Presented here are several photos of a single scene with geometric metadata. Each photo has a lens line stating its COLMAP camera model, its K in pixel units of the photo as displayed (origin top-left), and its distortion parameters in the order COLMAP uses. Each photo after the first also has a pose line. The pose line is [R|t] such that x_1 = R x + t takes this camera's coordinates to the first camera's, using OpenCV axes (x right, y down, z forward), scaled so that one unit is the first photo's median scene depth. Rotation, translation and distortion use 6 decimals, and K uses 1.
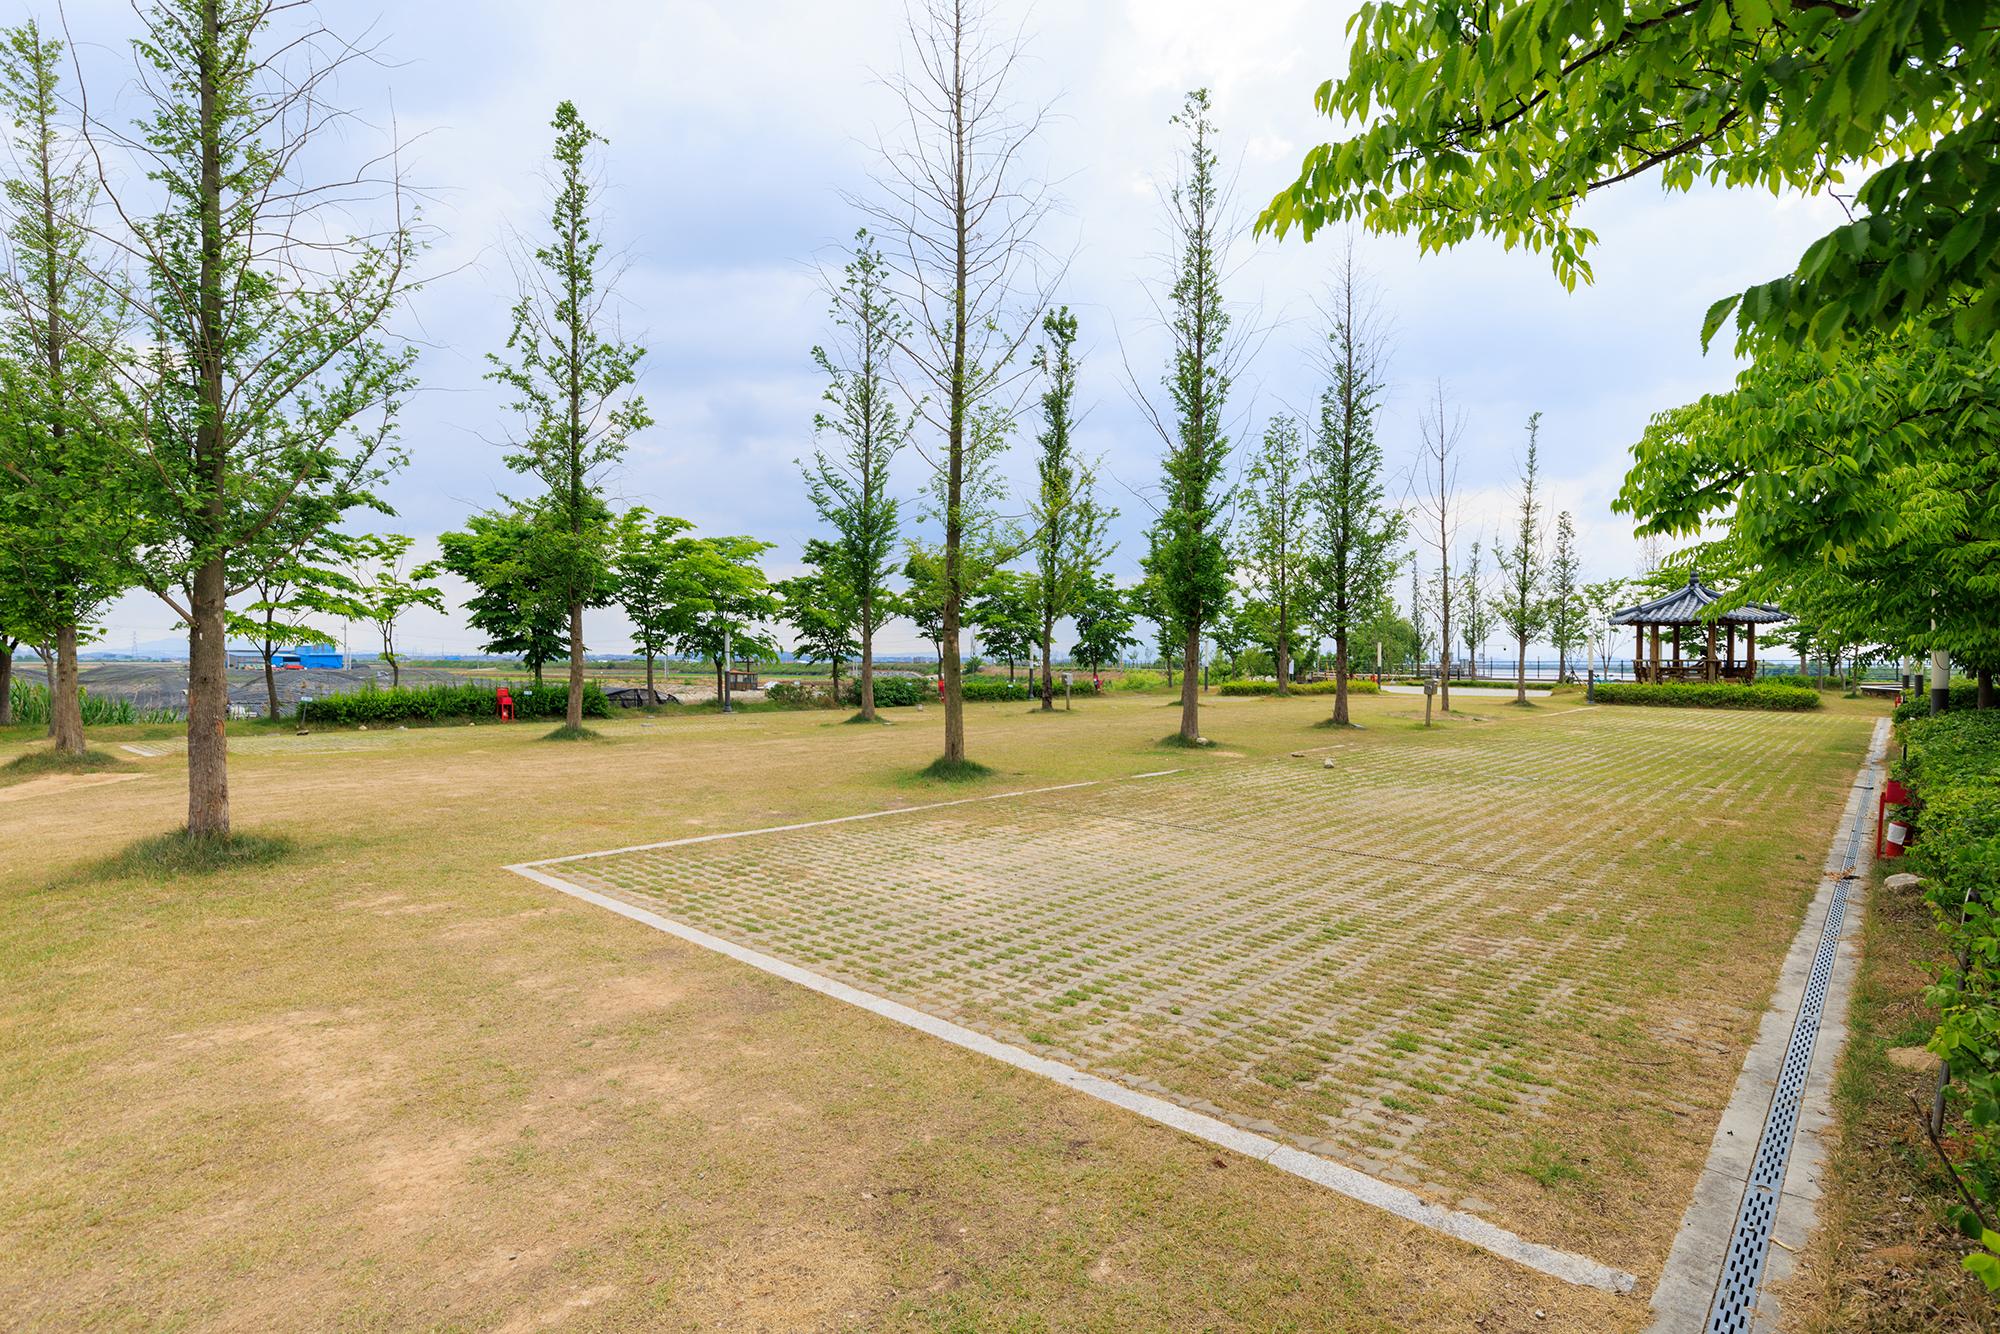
lens RADIAL K [[996.4, 0, 996.0], [0, 996.4, 661.6], [0, 0, 1]] dist [0.003948, -0.000334]
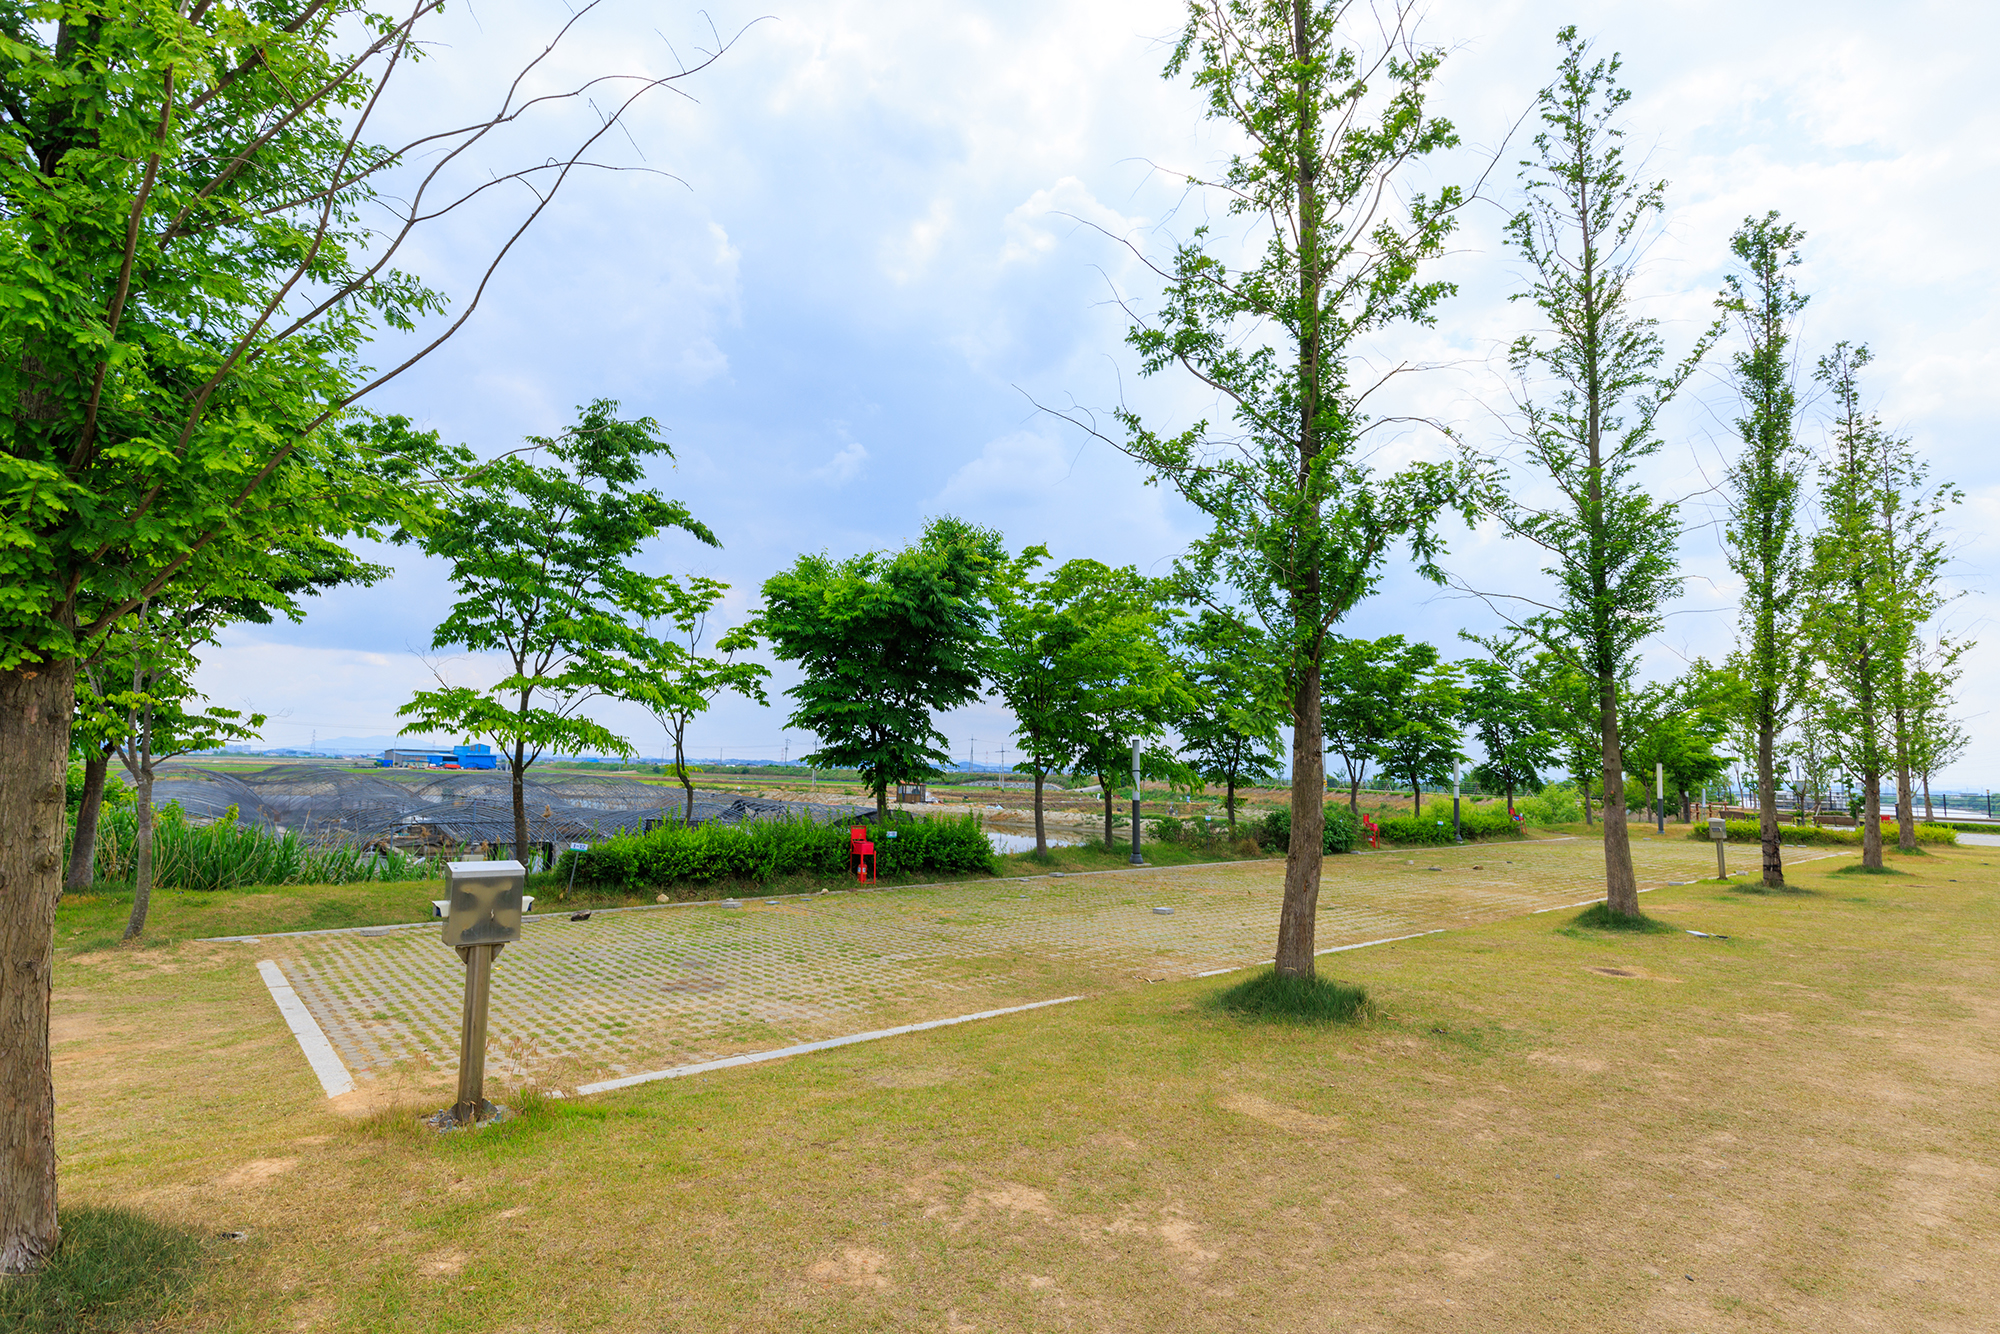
lens RADIAL K [[996.4, 0, 1005.1], [0, 996.4, 661.7], [0, 0, 1]] dist [0.003948, -0.000334]
pose [[0.994191, 0.009272, -0.107233, -0.337288], [-0.021144, 0.993694, -0.110115, -0.008378], [0.105536, 0.111743, 0.988117, 0.391306]]
